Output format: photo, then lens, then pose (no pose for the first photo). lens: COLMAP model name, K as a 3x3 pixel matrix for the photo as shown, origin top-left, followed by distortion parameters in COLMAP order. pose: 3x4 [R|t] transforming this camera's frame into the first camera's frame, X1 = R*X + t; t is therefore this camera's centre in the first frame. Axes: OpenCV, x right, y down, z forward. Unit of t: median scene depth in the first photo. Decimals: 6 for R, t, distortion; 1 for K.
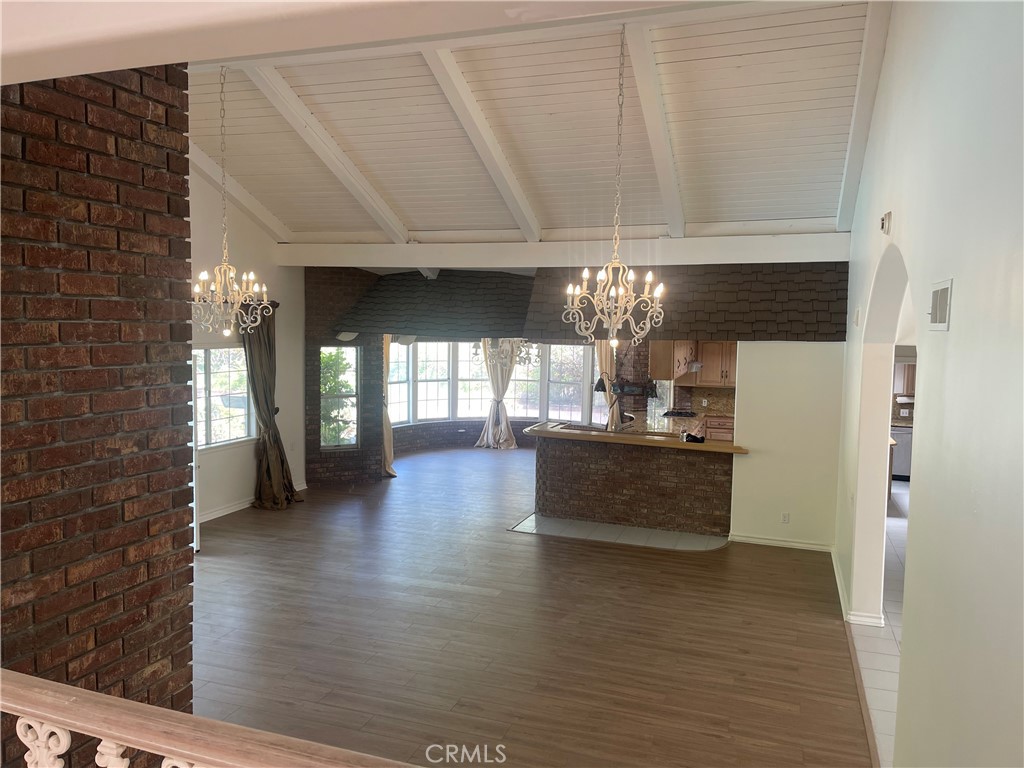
lens RADIAL K [[744.2, 0, 507.8], [0, 744.2, 387.8], [0, 0, 1]] dist [0.242806, -0.001319]
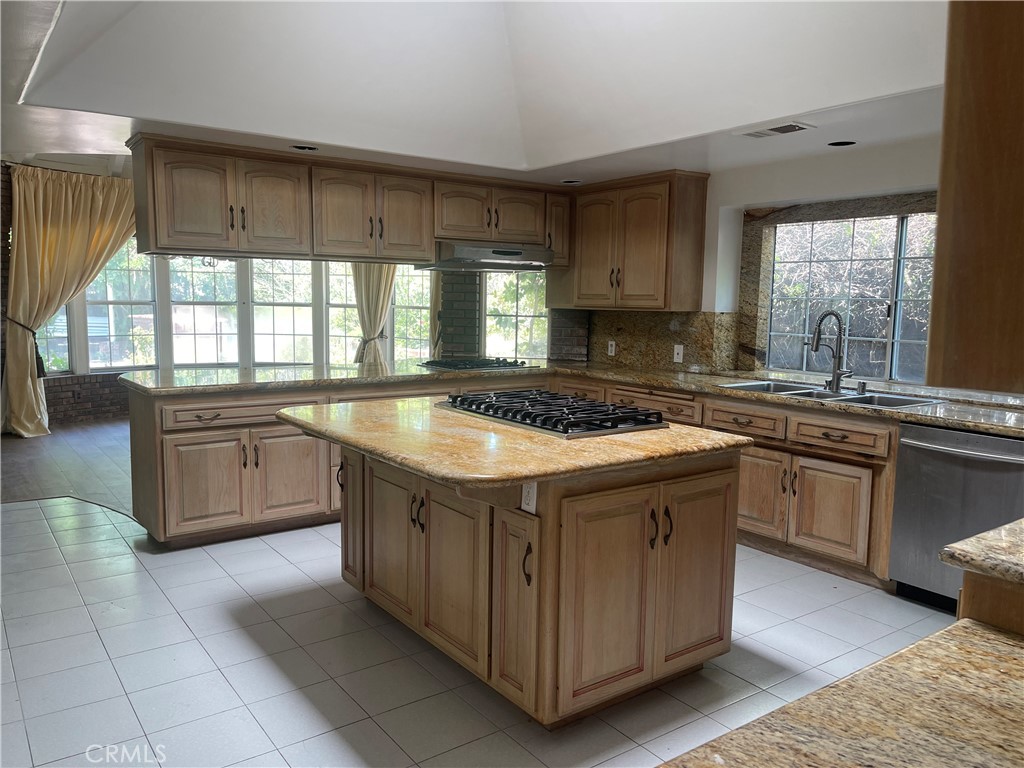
lens RADIAL K [[764.4, 0, 512.0], [0, 764.4, 384.0], [0, 0, 1]] dist [0.081929, -0.000008]
pose [[0.830516, 0.054349, -0.554336, 0.587711], [-0.031437, 0.998215, 0.050770, 0.025548], [0.556106, -0.024738, 0.830743, 0.769996]]
